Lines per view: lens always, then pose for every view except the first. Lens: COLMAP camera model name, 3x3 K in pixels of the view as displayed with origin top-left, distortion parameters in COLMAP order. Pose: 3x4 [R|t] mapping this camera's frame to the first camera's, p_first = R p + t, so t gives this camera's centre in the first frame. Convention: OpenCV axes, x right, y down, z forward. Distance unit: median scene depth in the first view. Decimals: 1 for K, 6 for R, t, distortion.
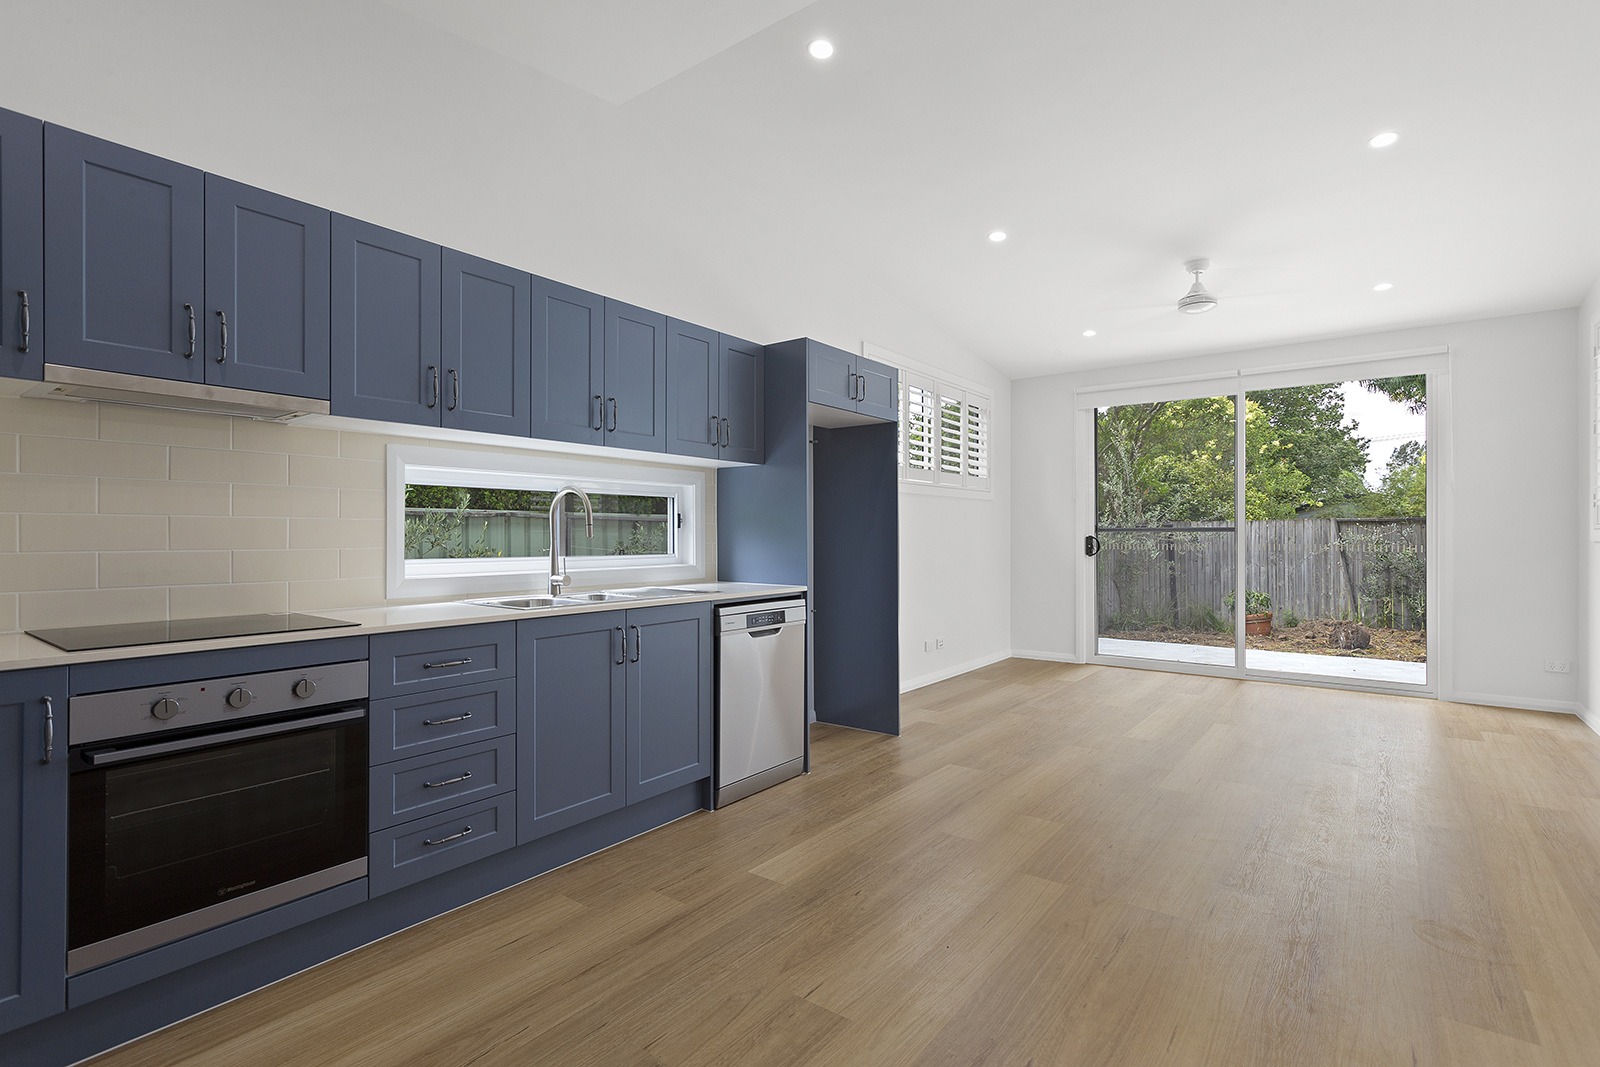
lens RADIAL K [[753.9, 0, 801.6], [0, 753.9, 534.8], [0, 0, 1]] dist [0.000280, 0.001180]
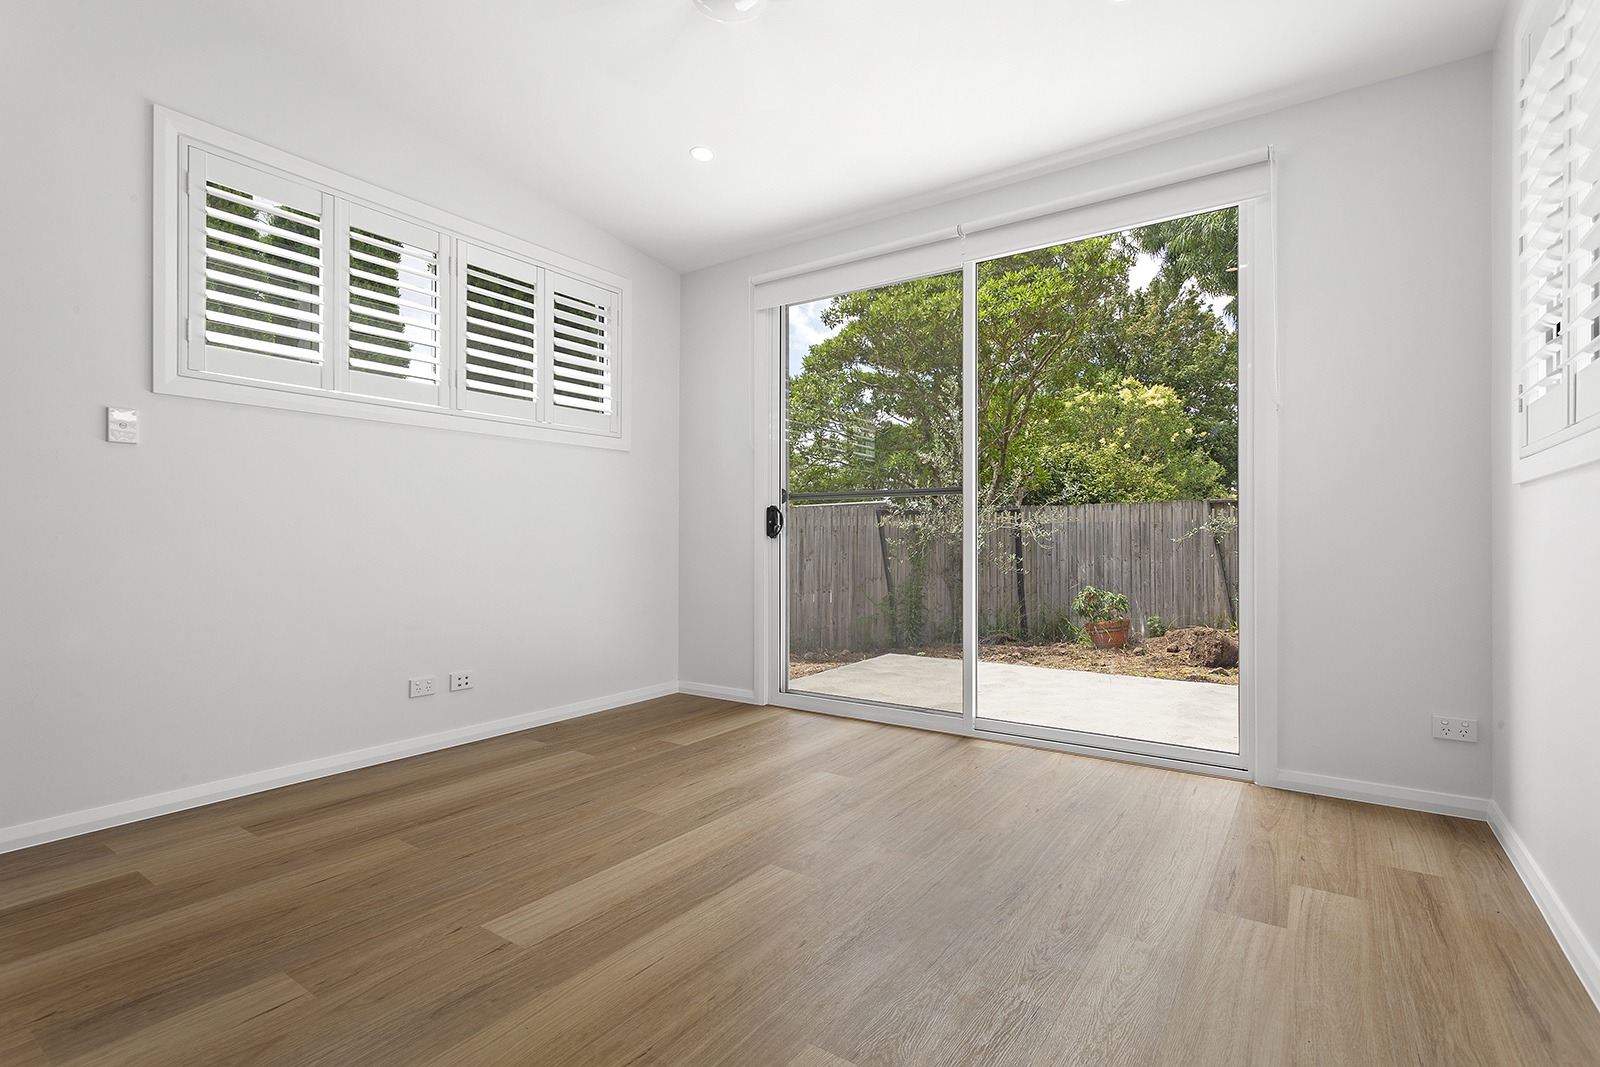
lens RADIAL K [[745.6, 0, 804.6], [0, 745.6, 538.6], [0, 0, 1]] dist [-0.002154, 0.000231]
pose [[0.998947, -0.001145, 0.045875, 0.387218], [0.001140, 0.999999, 0.000131, 0.029378], [-0.045875, -0.000079, 0.998947, 0.370345]]
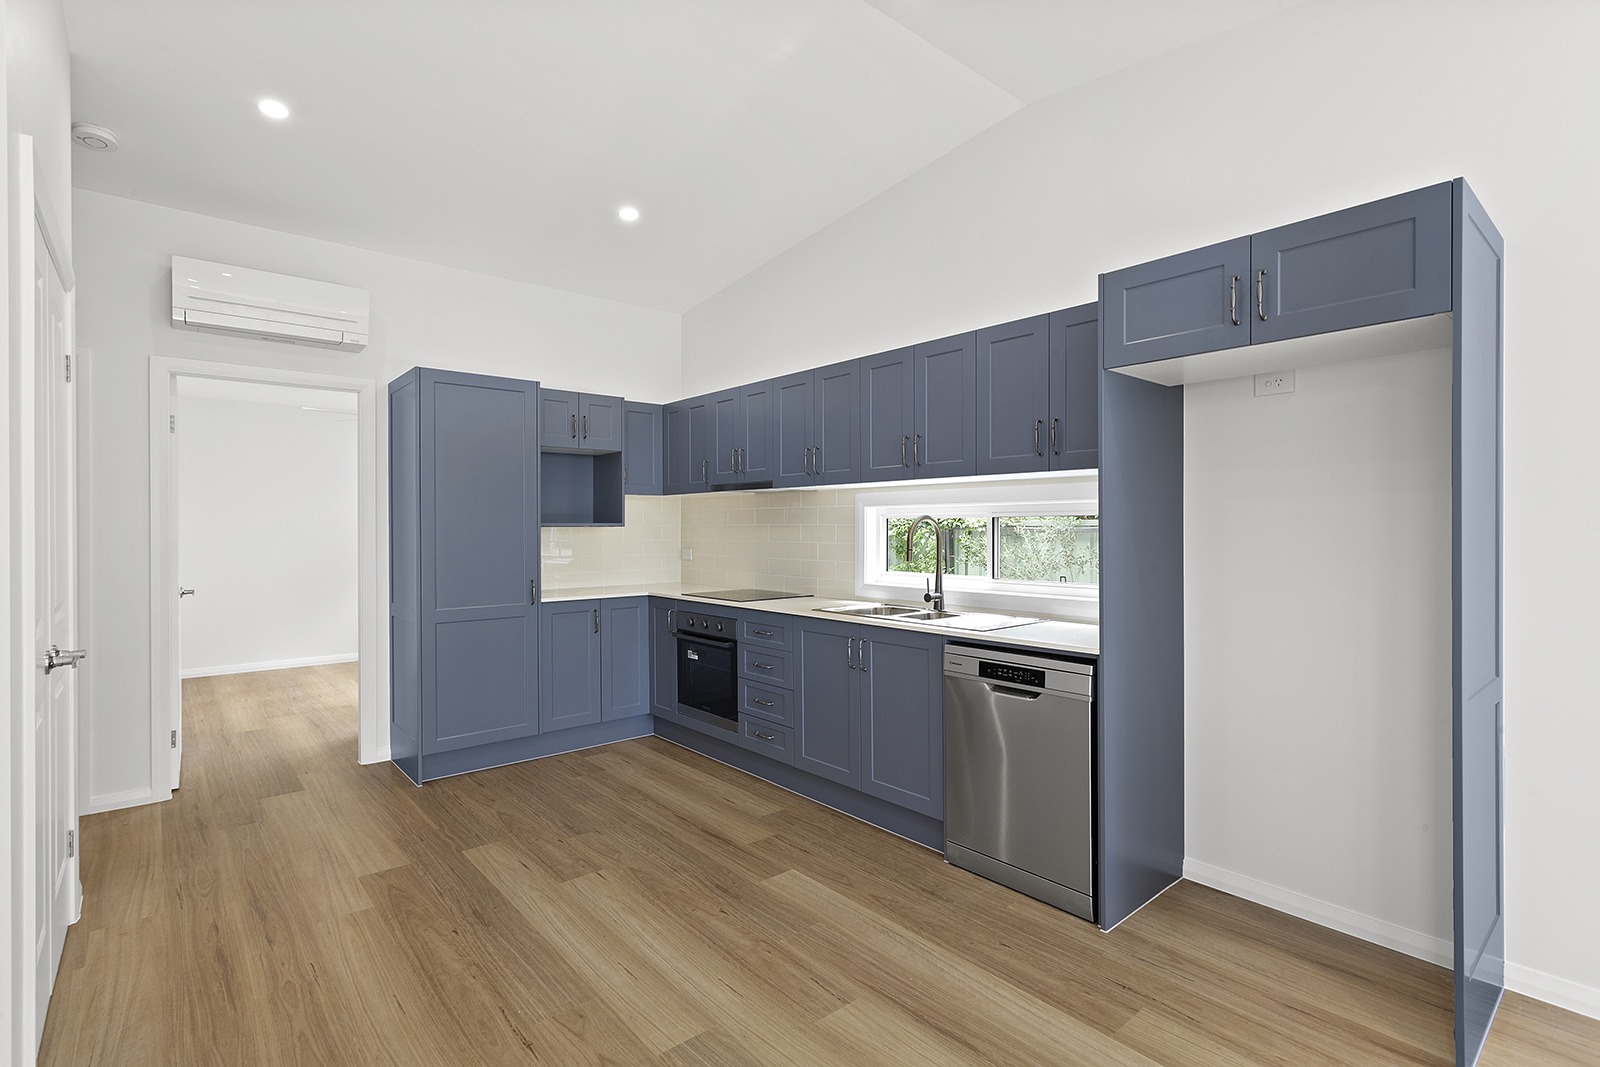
lens RADIAL K [[764.4, 0, 796.9], [0, 764.4, 529.3], [0, 0, 1]] dist [0.002052, 0.001505]
pose [[-0.214436, 0.003046, -0.976733, 0.397610], [0.001094, 0.999995, 0.002878, -0.021203], [0.976737, -0.000451, -0.214438, 0.485600]]
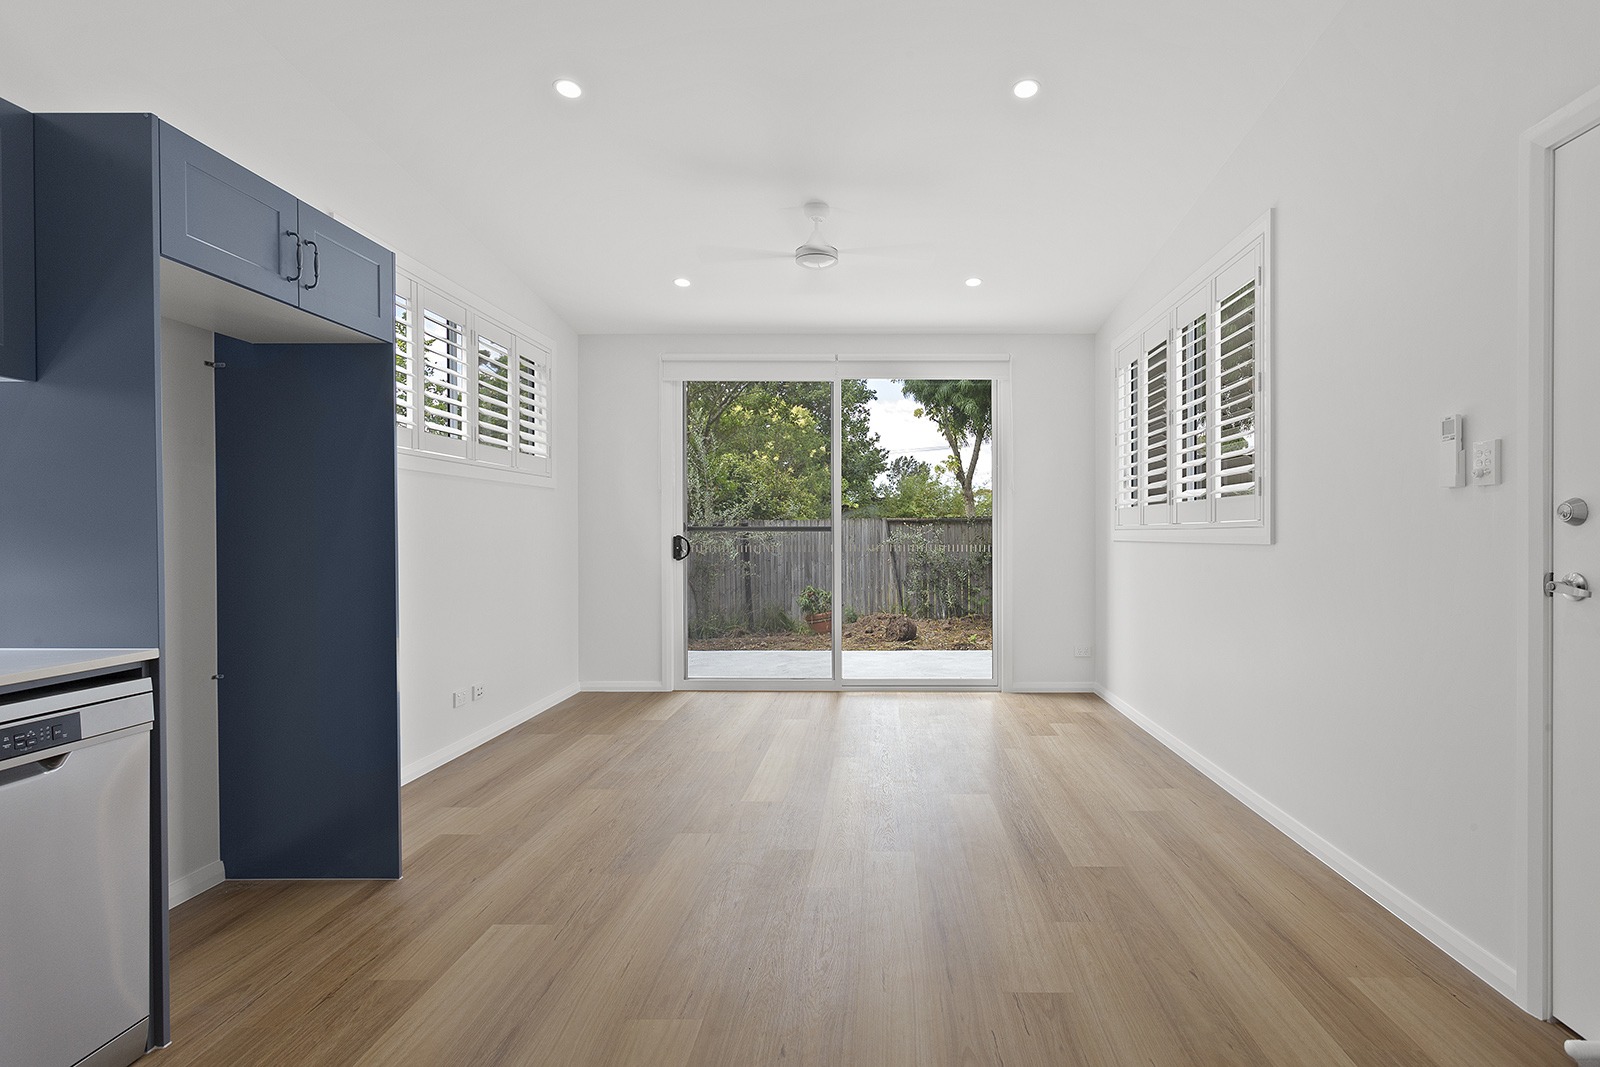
lens RADIAL K [[784.8, 0, 874.3], [0, 784.8, 539.6], [0, 0, 1]] dist [0.000419, 0.000621]
pose [[0.798414, -0.005232, 0.602086, 0.037802], [0.000189, 0.999964, 0.008438, -0.001826], [-0.602108, -0.006623, 0.798387, 0.189756]]
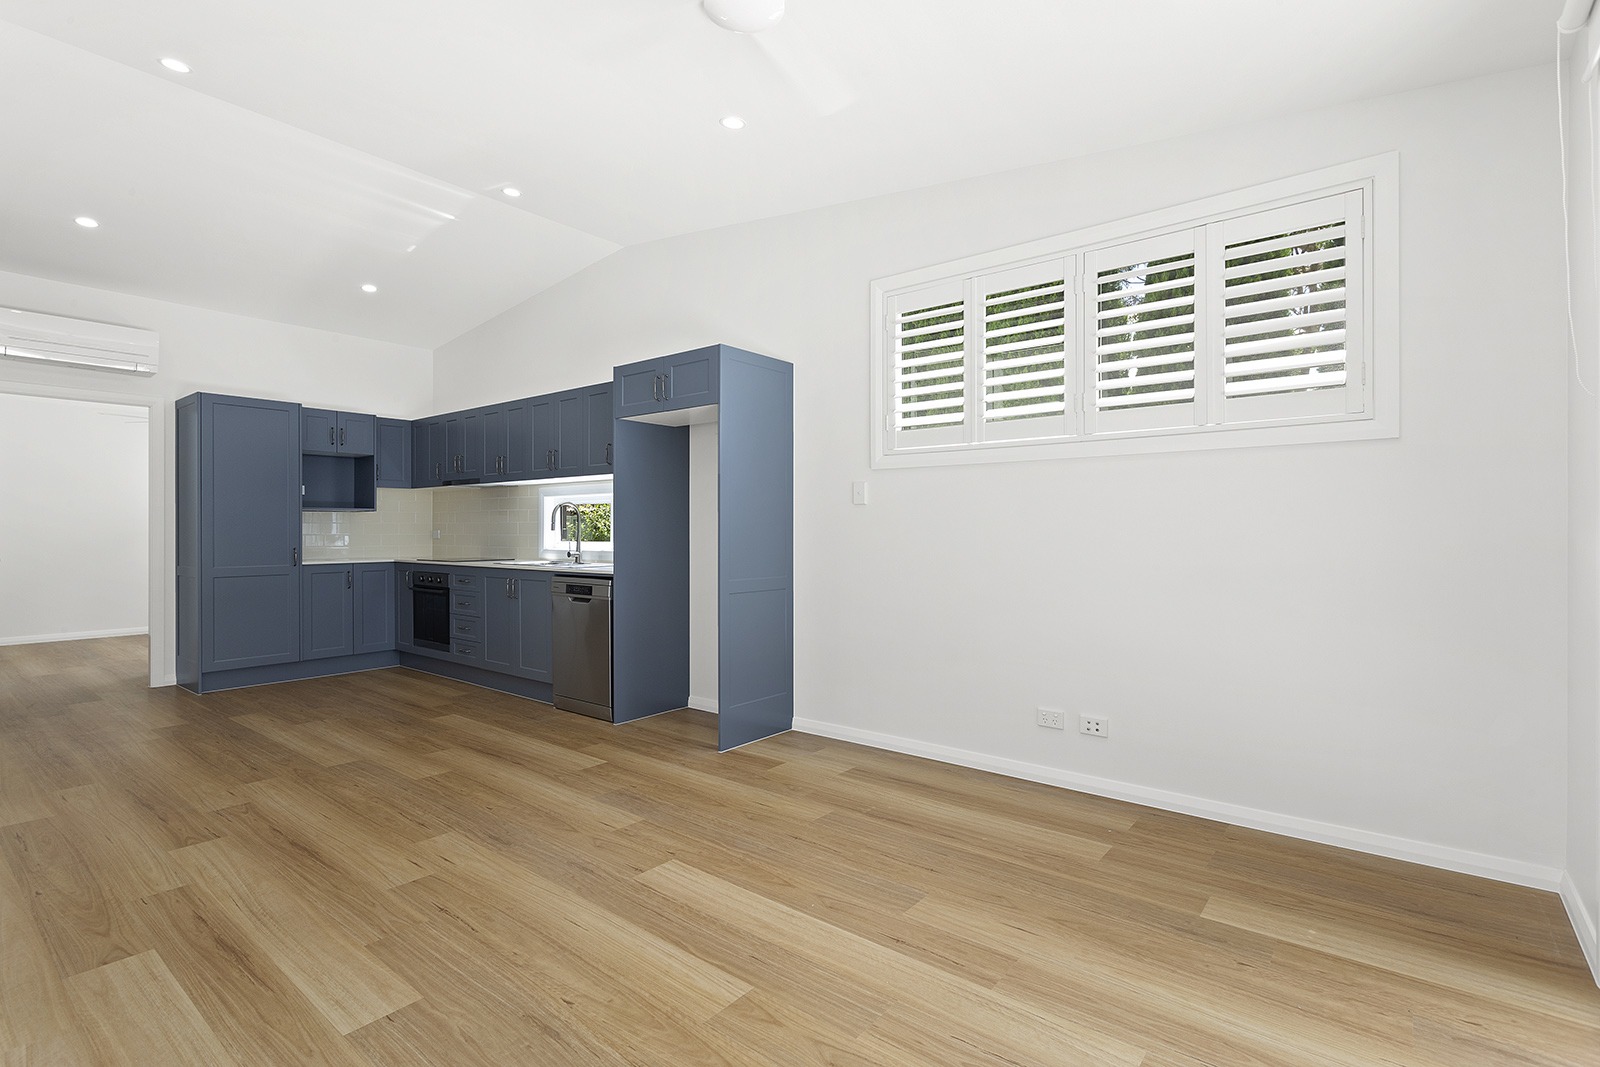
lens RADIAL K [[764.4, 0, 796.9], [0, 764.4, 529.3], [0, 0, 1]] dist [0.002052, 0.001505]
pose [[-0.028124, -0.000593, -0.999604, 0.677603], [-0.000249, 1.000000, -0.000586, 0.001317], [0.999604, 0.000232, -0.028125, 0.729609]]
